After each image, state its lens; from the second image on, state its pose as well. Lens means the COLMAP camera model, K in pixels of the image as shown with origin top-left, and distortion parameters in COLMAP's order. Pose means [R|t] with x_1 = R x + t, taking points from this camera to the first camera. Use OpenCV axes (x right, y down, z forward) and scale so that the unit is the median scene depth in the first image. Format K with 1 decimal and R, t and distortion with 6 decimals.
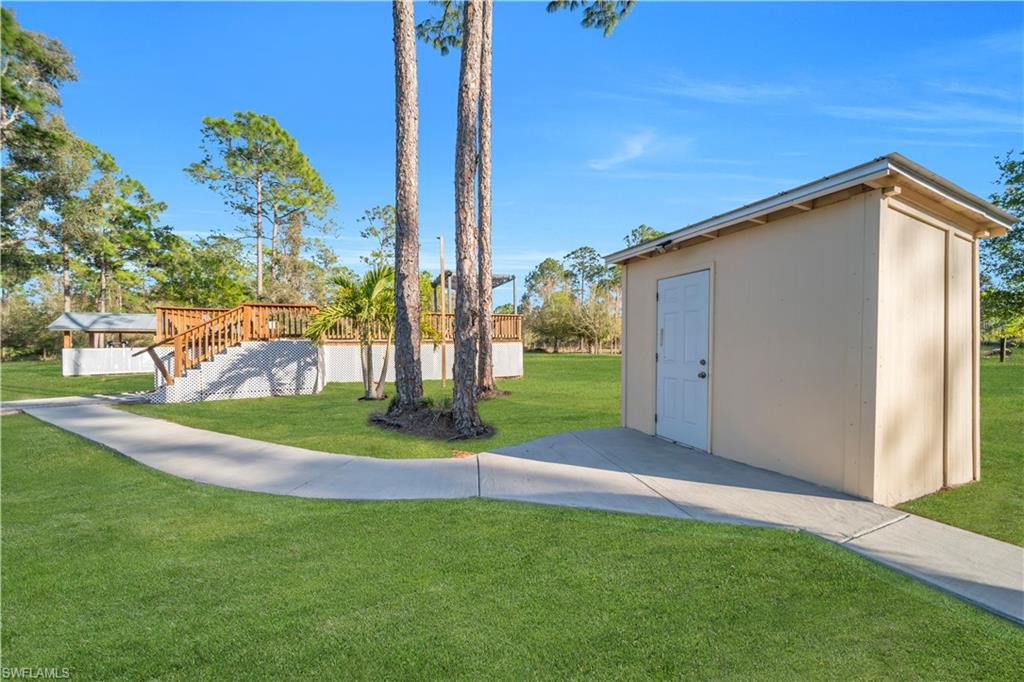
lens RADIAL K [[352.6, 0, 510.7], [0, 352.6, 344.0], [0, 0, 1]] dist [-0.004624, 0.000068]
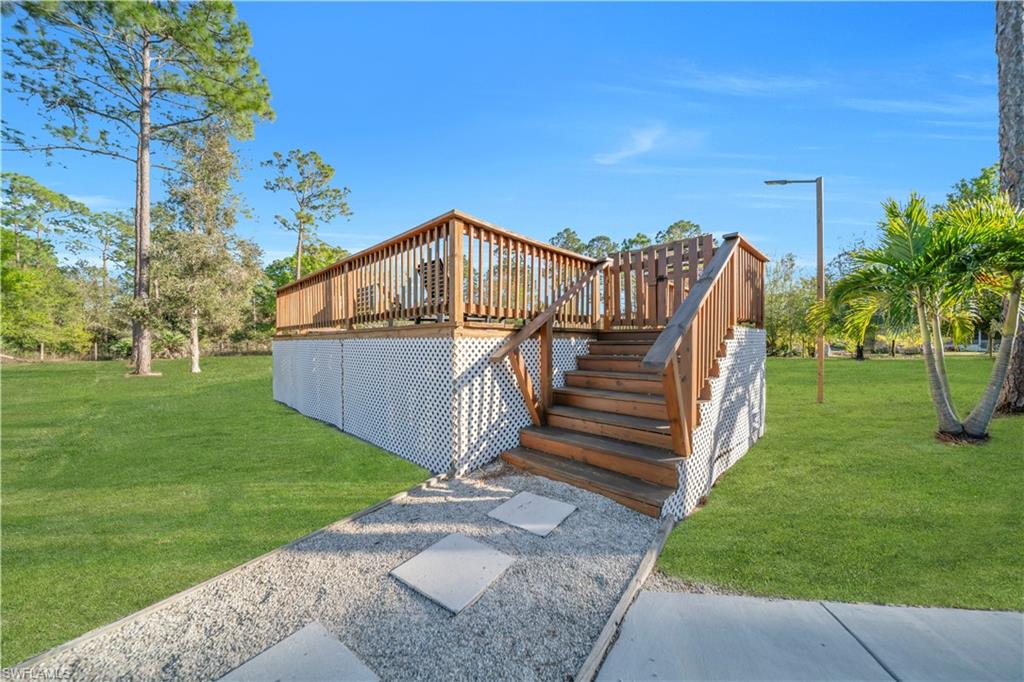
lens RADIAL K [[352.6, 0, 513.3], [0, 352.6, 345.2], [0, 0, 1]] dist [-0.004624, 0.000068]
pose [[0.910782, 0.000508, 0.412887, -0.348592], [-0.002321, 0.999990, 0.003888, 0.004726], [-0.412880, -0.004499, 0.910774, 0.208782]]
